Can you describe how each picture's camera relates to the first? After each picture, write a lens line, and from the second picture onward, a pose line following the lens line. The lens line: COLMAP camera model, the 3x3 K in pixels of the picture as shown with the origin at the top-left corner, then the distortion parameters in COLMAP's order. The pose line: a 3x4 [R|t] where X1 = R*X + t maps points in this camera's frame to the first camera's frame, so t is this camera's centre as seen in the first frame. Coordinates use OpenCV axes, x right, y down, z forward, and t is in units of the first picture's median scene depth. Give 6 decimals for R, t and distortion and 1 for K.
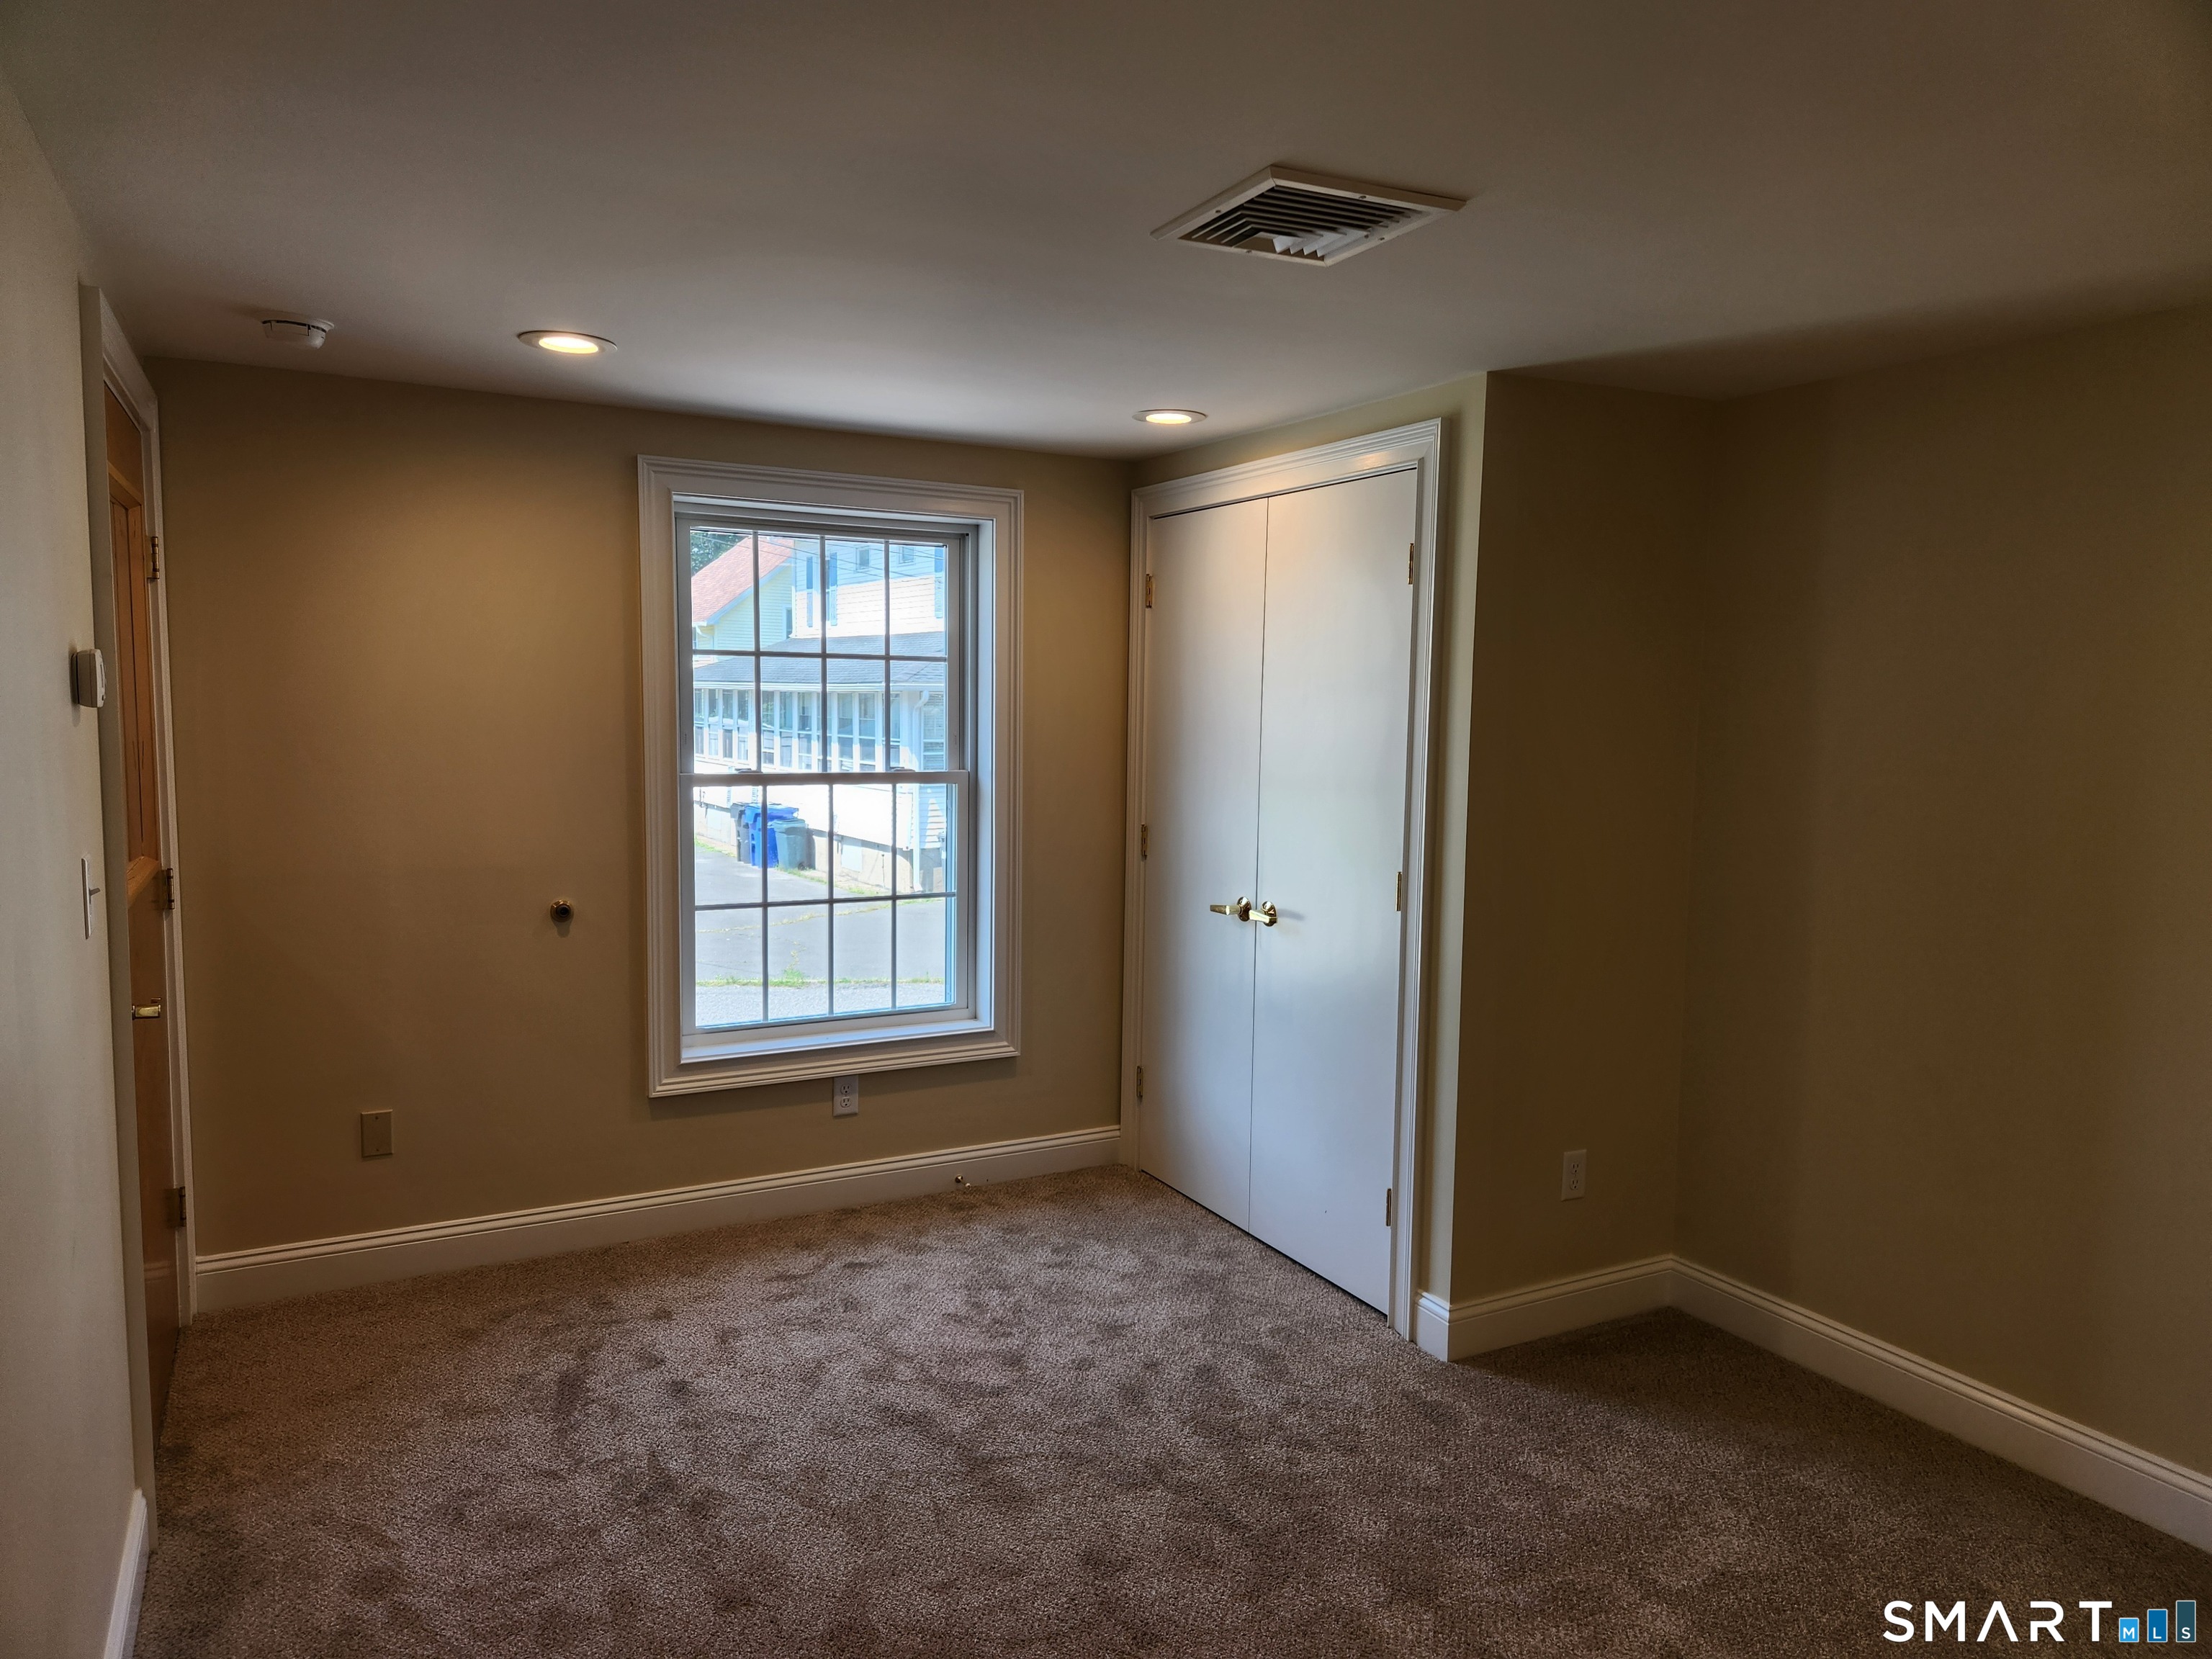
lens RADIAL K [[1480.5, 0, 1092.5], [0, 1480.5, 828.8], [0, 0, 1]] dist [0.053004, -0.039253]
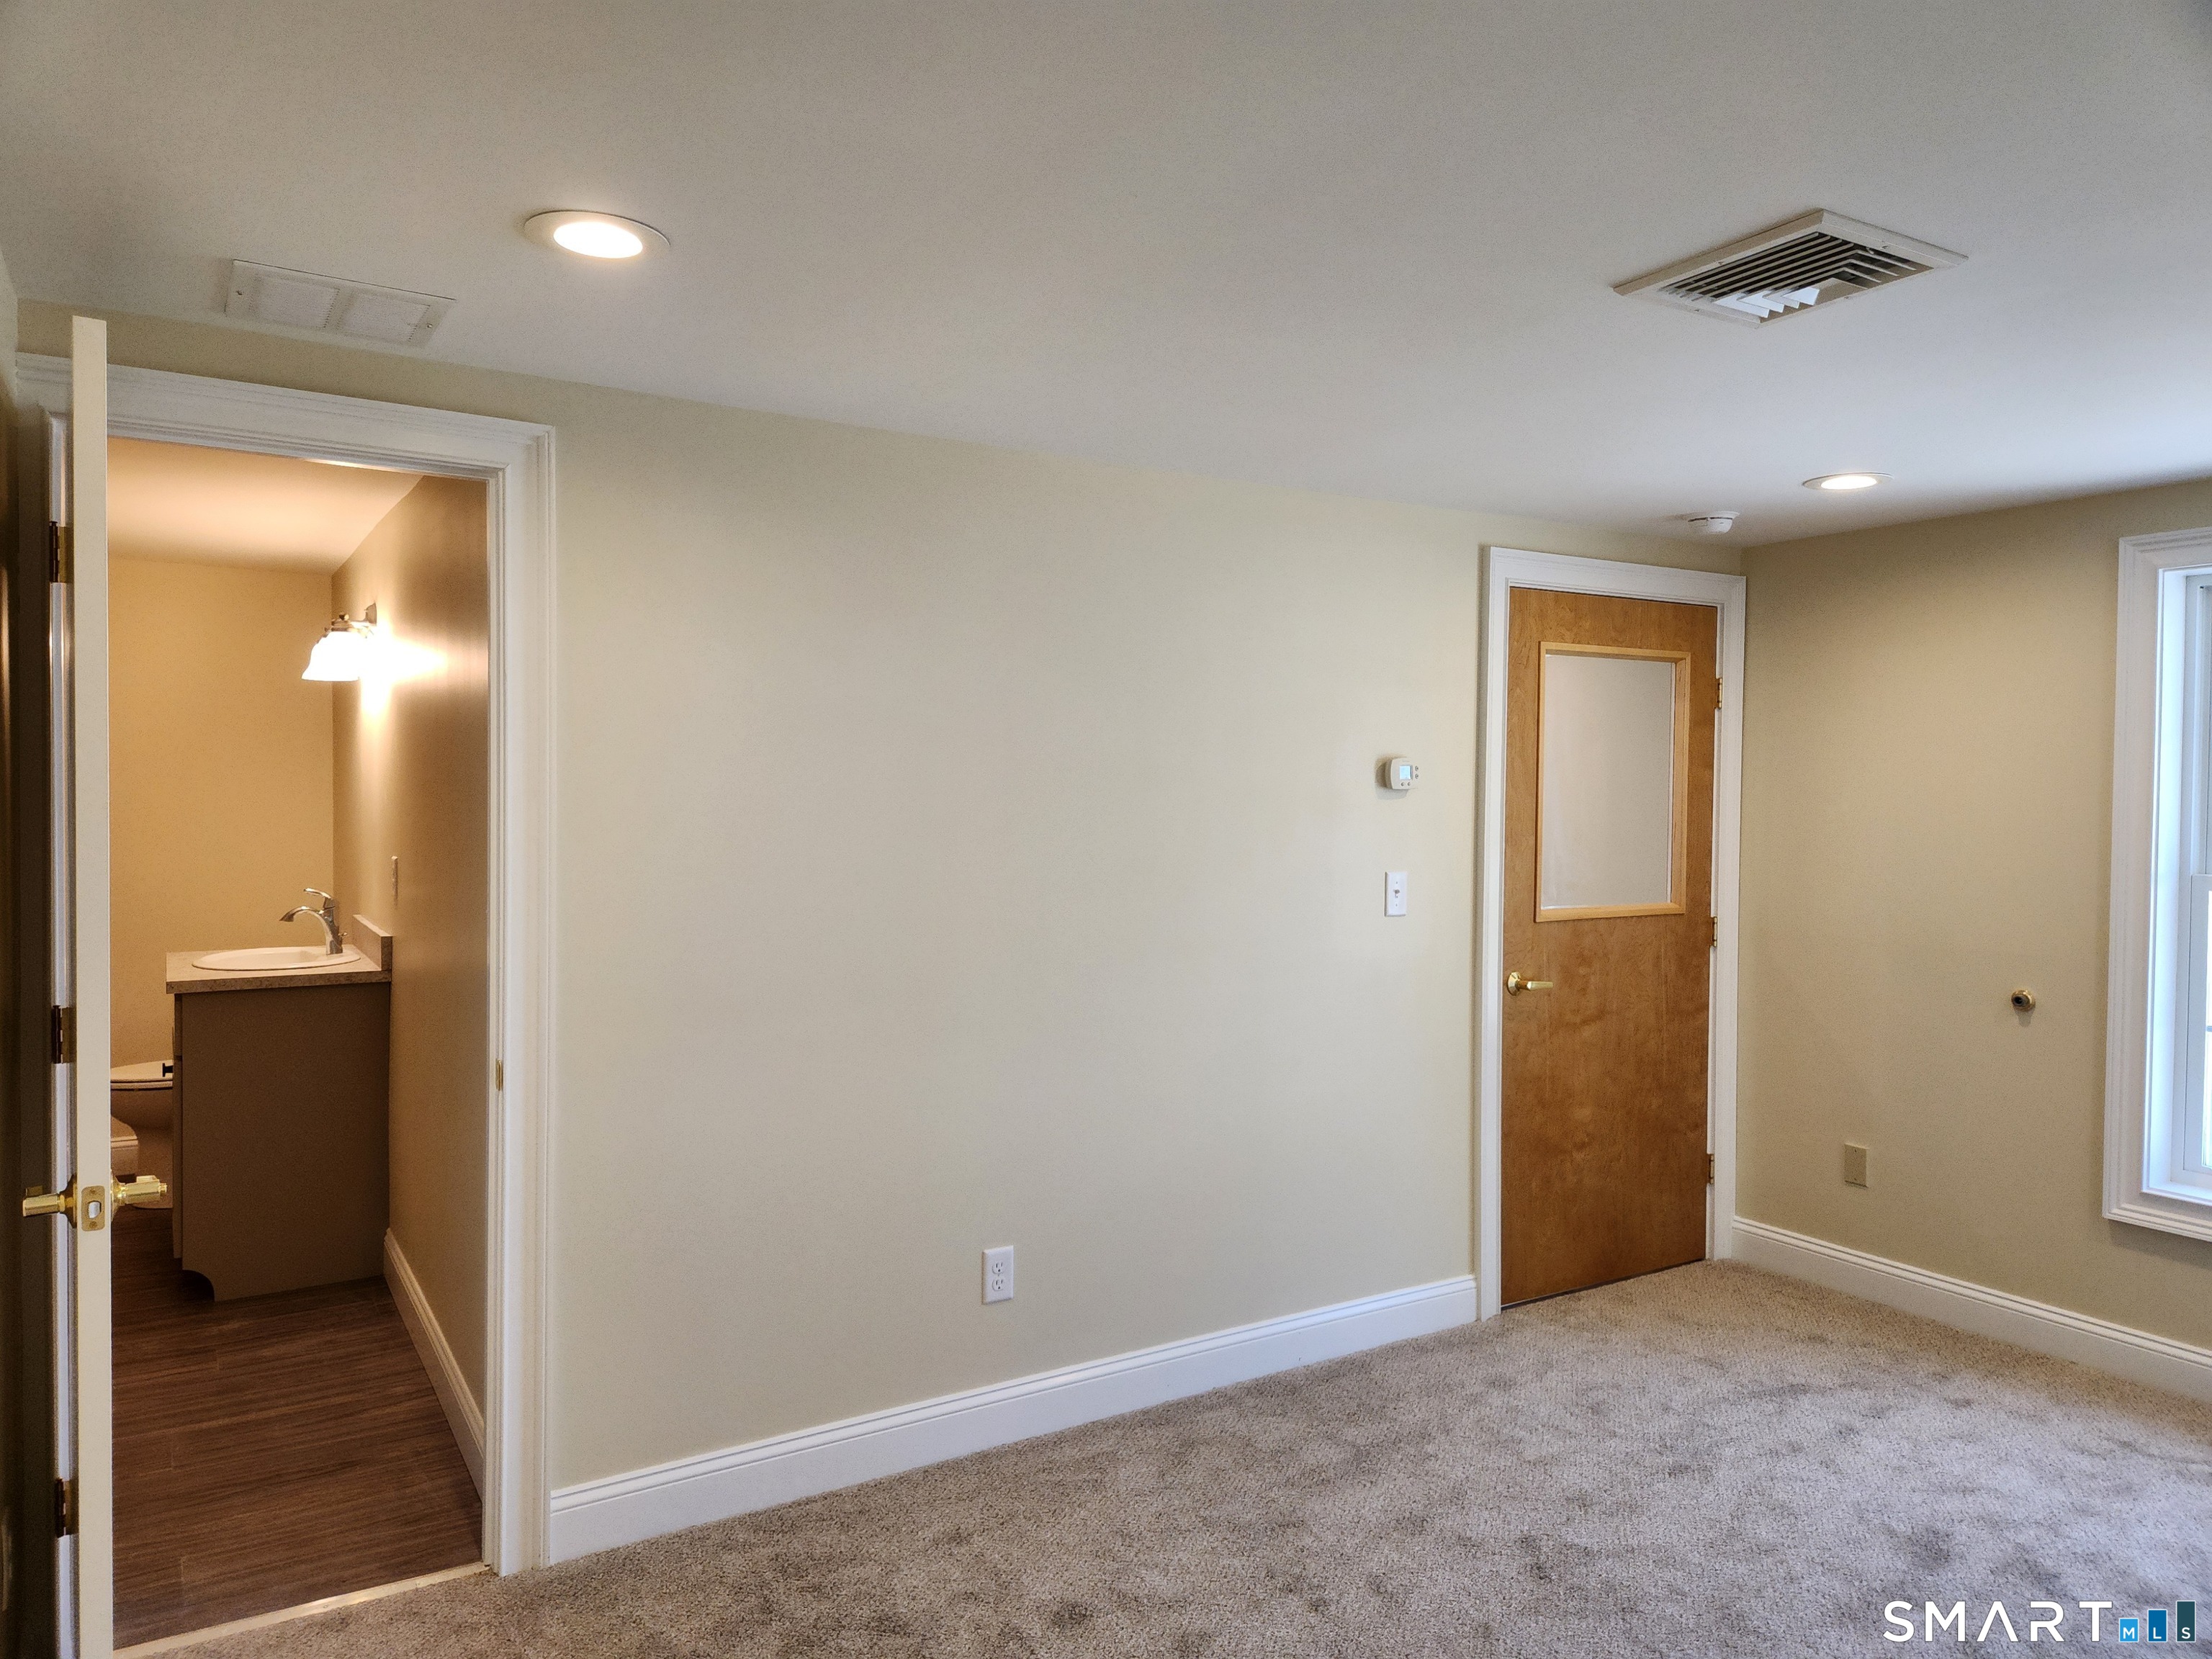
lens RADIAL K [[1480.5, 0, 1098.9], [0, 1480.5, 827.5], [0, 0, 1]] dist [0.053004, -0.039253]
pose [[0.079800, 0.016341, -0.996677, 0.712546], [-0.101939, 0.994757, 0.008147, -0.006735], [0.991585, 0.100950, 0.081047, 0.334447]]
